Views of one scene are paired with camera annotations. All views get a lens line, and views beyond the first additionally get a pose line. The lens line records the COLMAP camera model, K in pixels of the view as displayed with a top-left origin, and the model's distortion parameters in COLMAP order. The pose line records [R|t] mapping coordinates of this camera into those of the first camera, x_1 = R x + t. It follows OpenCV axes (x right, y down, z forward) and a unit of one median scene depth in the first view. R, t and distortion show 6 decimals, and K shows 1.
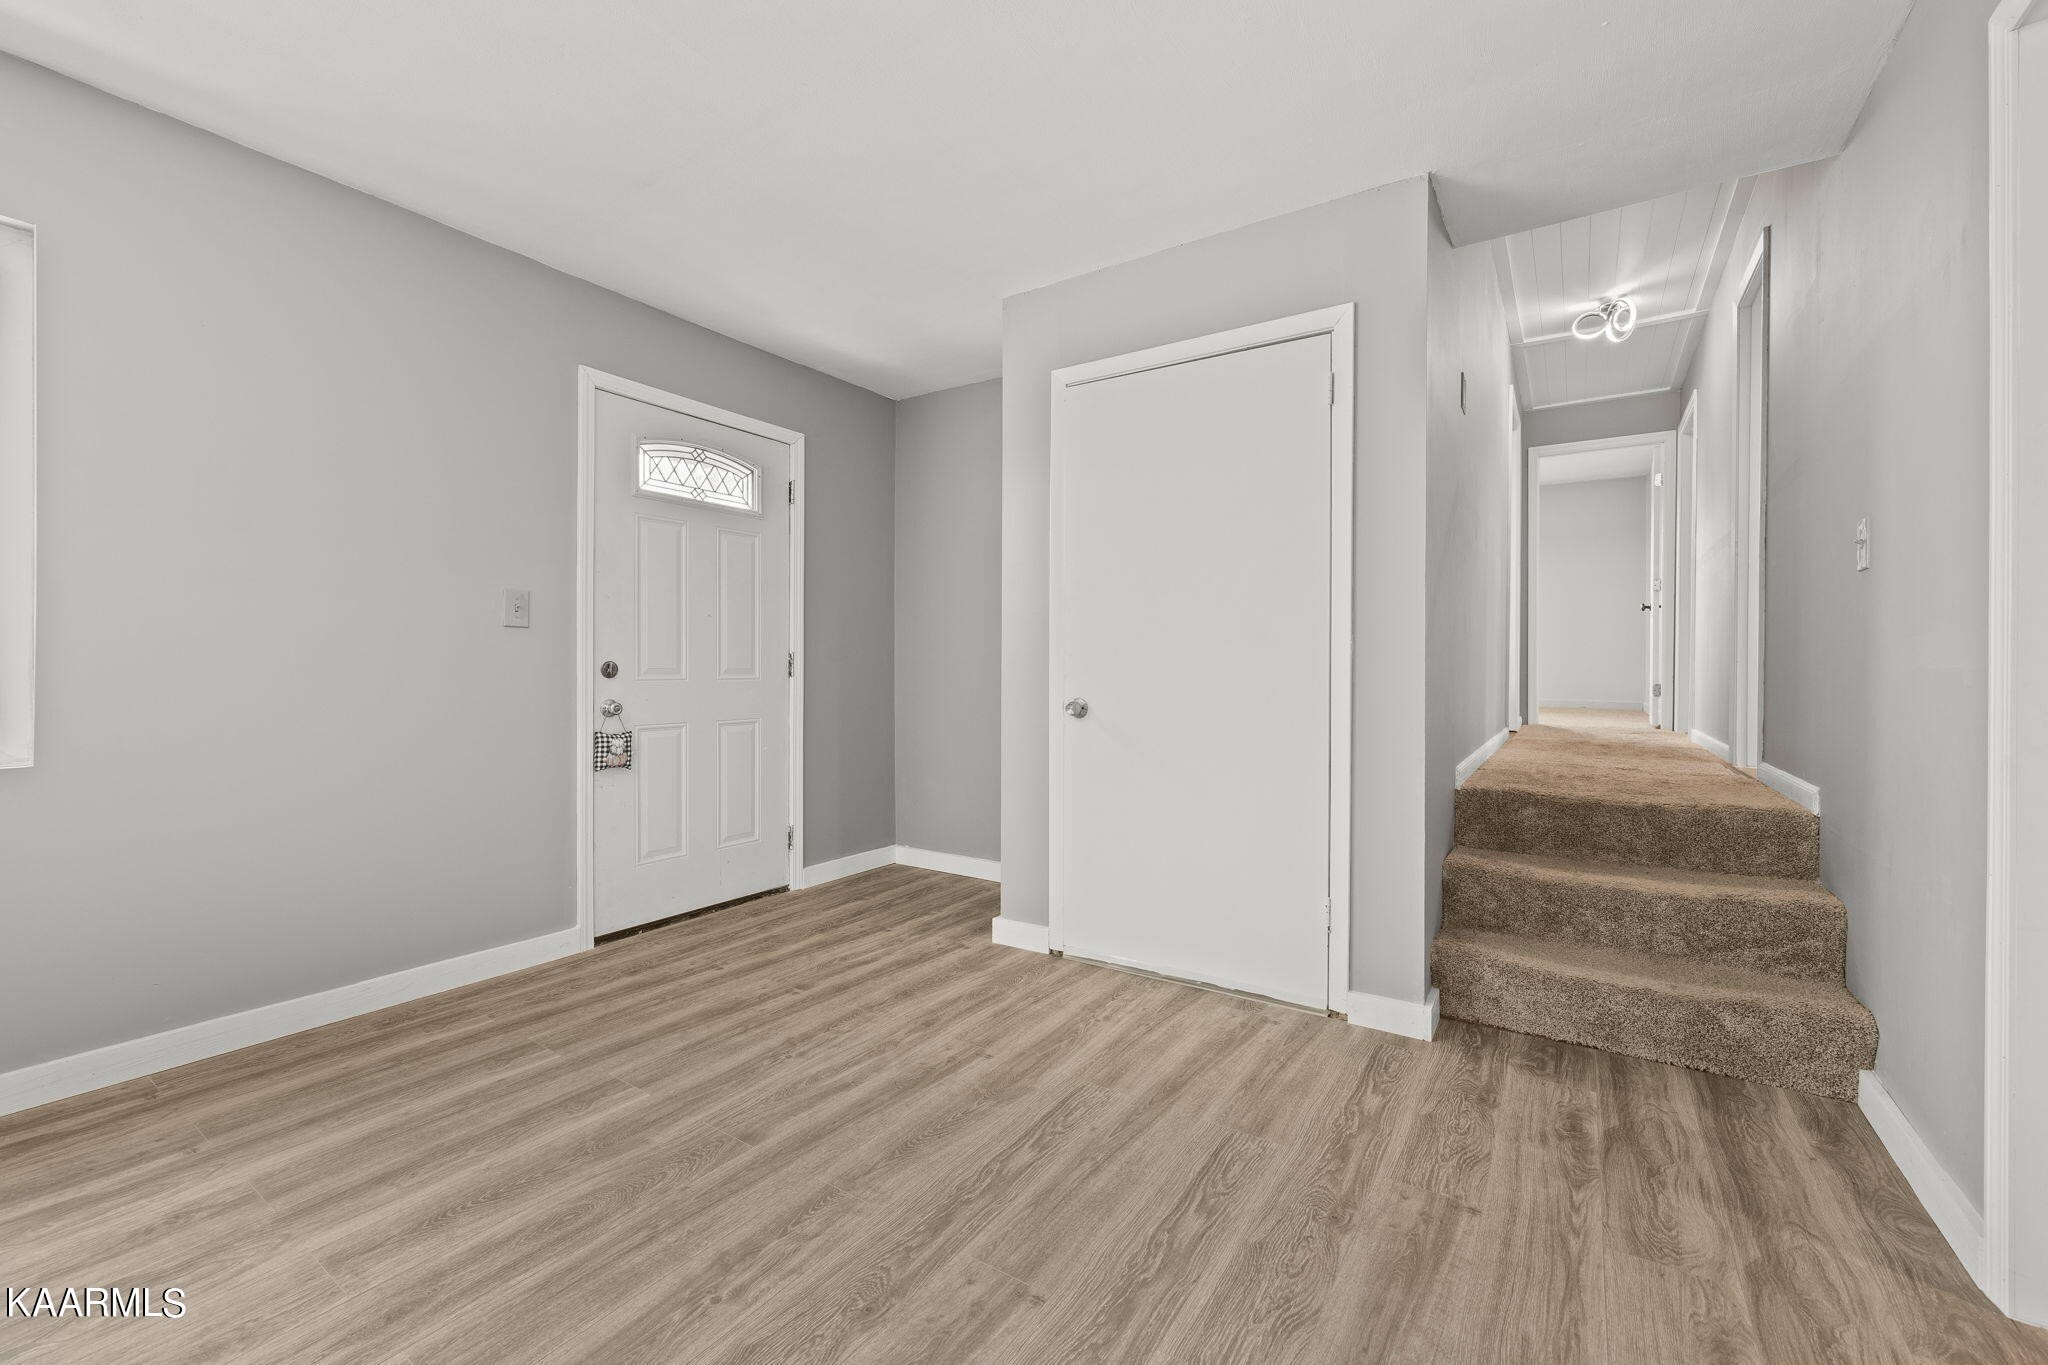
lens RADIAL K [[819.8, 0, 1036.3], [0, 819.8, 674.2], [0, 0, 1]] dist [-0.007350, 0.000036]
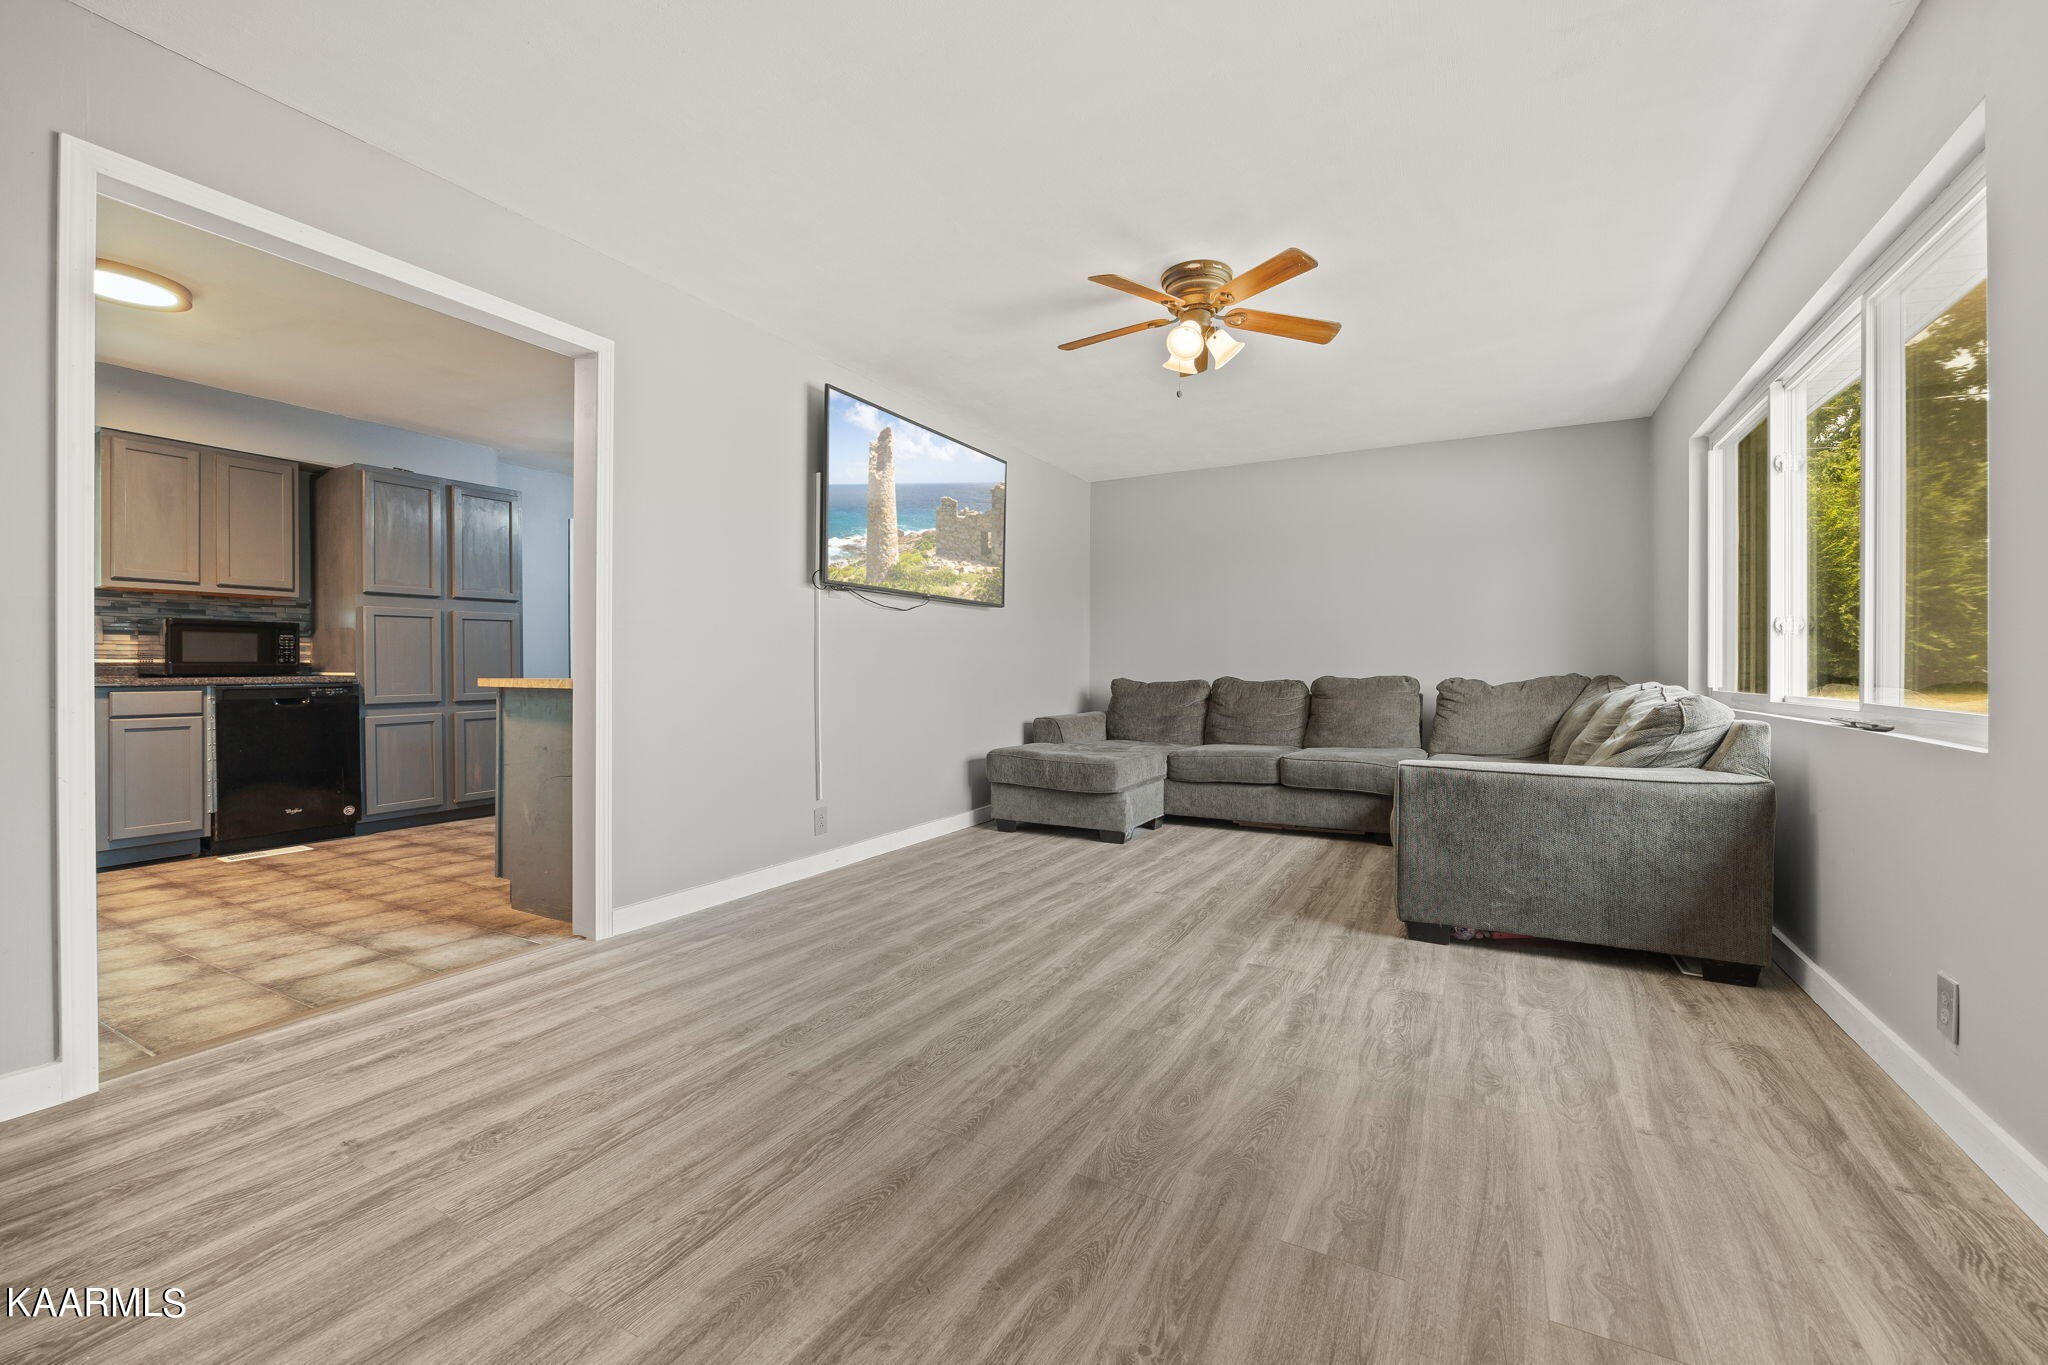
lens RADIAL K [[819.8, 0, 1036.3], [0, 819.8, 674.2], [0, 0, 1]] dist [-0.007350, 0.000036]
pose [[-0.996955, -0.002977, -0.077923, -0.165493], [-0.003614, 0.999961, 0.008033, 0.025020], [0.077896, 0.008290, -0.996927, 1.311336]]
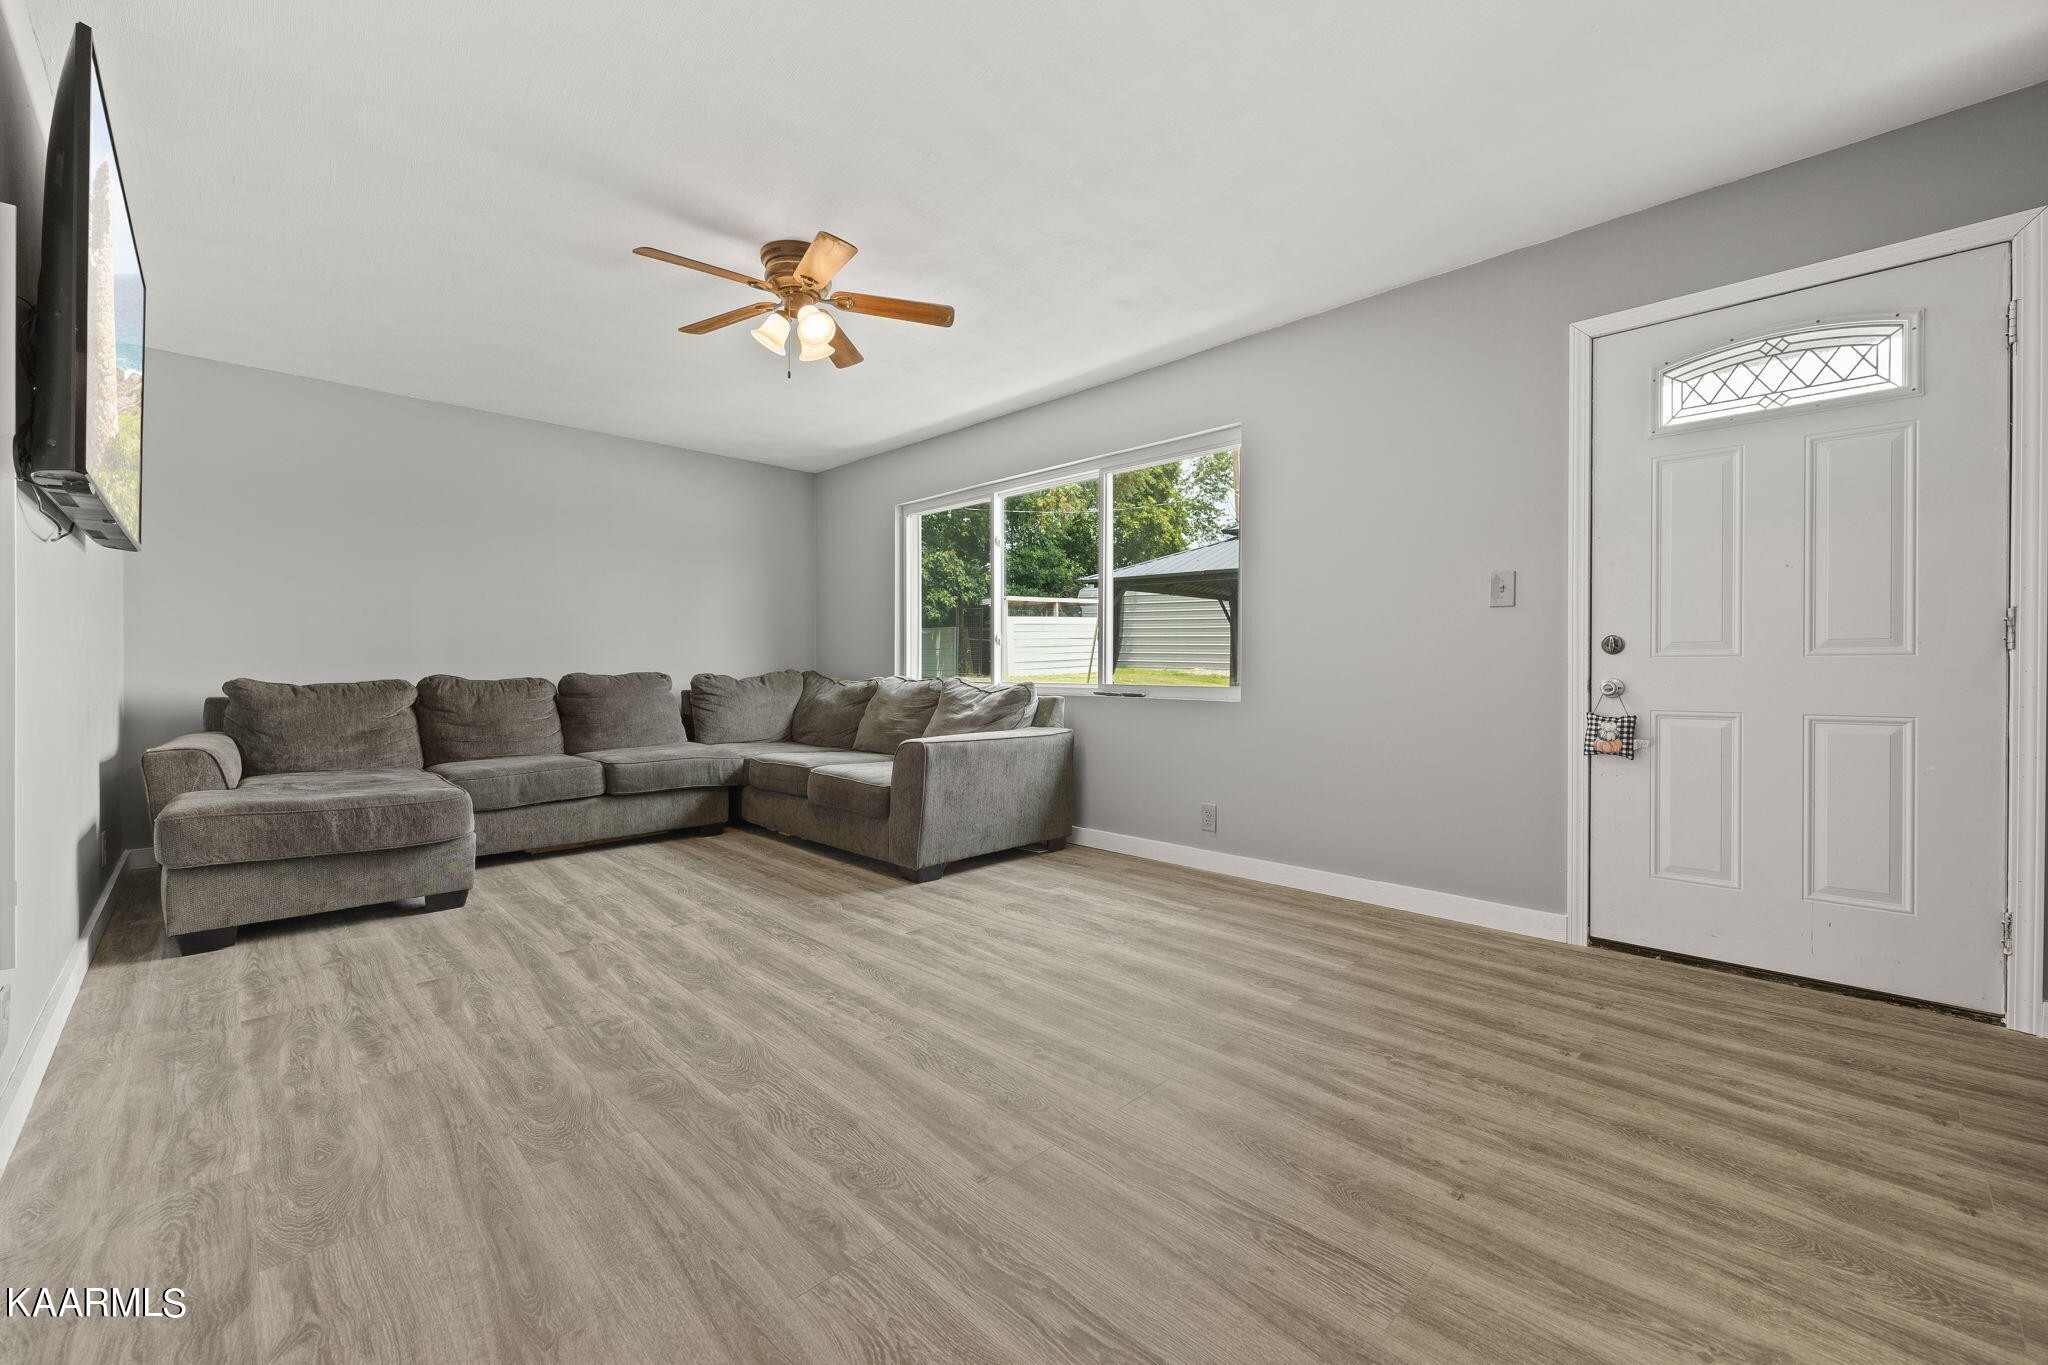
lens RADIAL K [[819.8, 0, 1036.3], [0, 819.8, 674.2], [0, 0, 1]] dist [-0.007350, 0.000036]
pose [[-0.201271, 0.005419, -0.979521, 0.584222], [-0.005070, 0.999966, 0.006574, 0.029263], [0.979522, 0.006290, -0.201237, 0.690666]]
